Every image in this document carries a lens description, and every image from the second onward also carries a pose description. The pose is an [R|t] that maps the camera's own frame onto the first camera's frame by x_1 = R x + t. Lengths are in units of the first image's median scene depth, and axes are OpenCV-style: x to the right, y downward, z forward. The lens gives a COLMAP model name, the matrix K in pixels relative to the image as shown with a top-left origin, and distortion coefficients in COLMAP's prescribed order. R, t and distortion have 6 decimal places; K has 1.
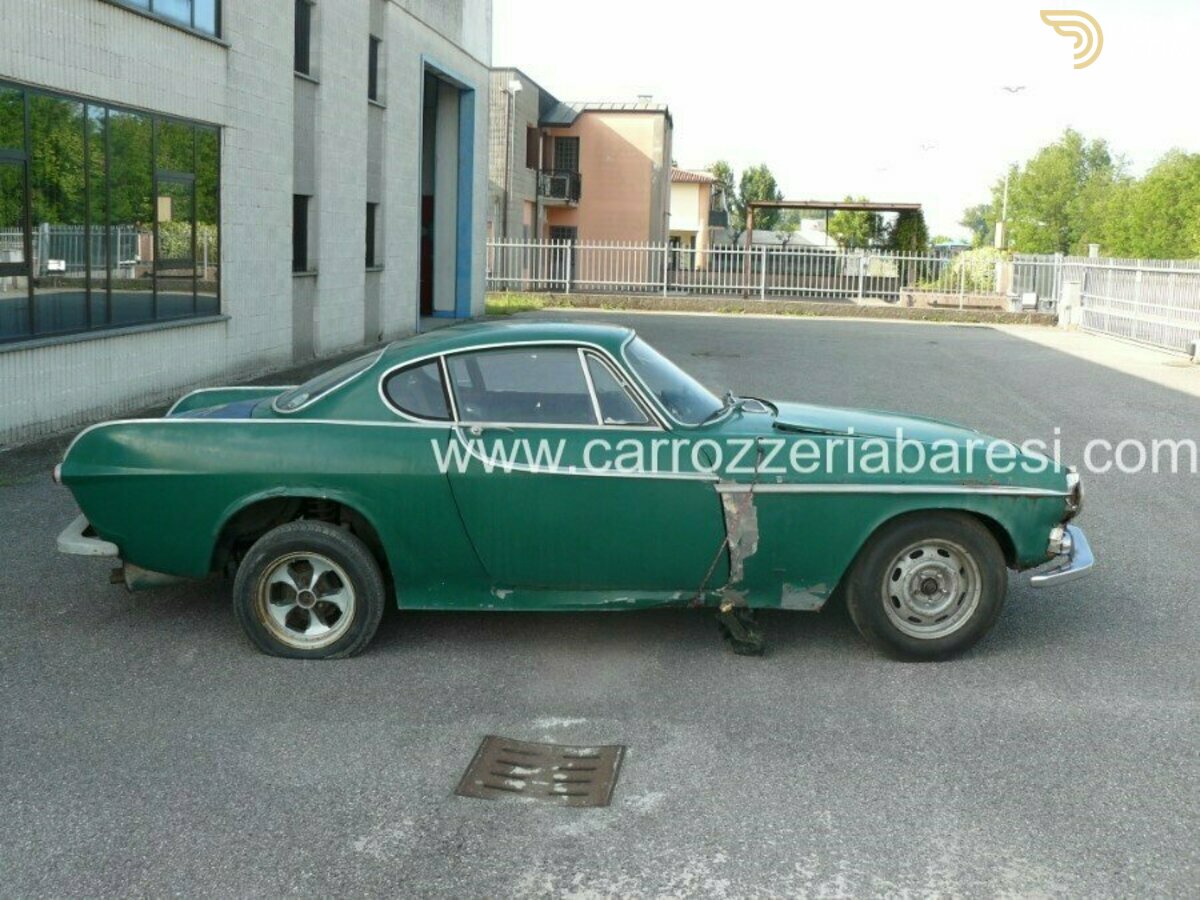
lens RADIAL K [[1296.9, 0, 596.1], [0, 1296.9, 432.6], [0, 0, 1]] dist [-0.194839, 0.234566]
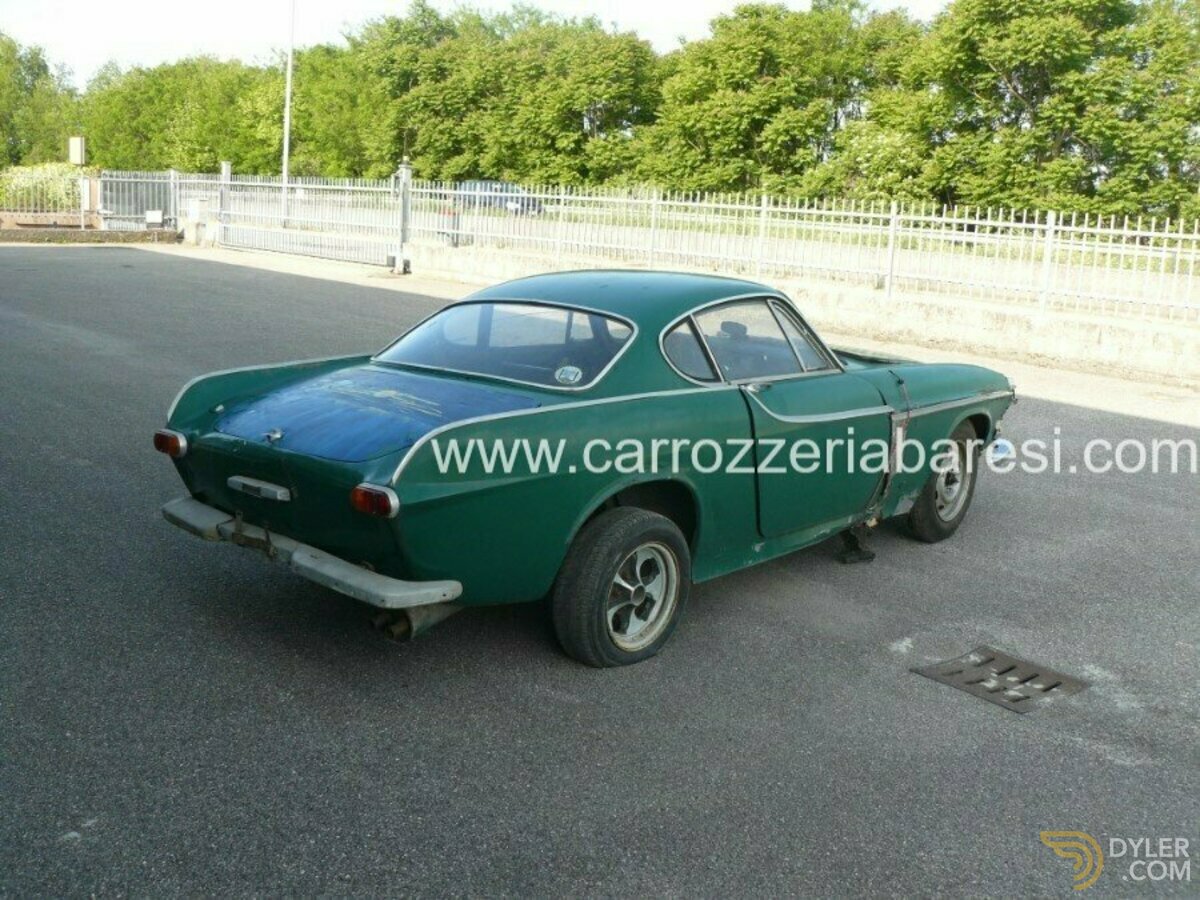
lens RADIAL K [[1296.9, 0, 596.1], [0, 1296.9, 432.6], [0, 0, 1]] dist [-0.194839, 0.234566]
pose [[0.690052, -0.122775, 0.713270, -0.854053], [0.072940, 0.992287, 0.100236, -0.072672], [-0.720075, -0.017142, 0.693685, 0.389453]]
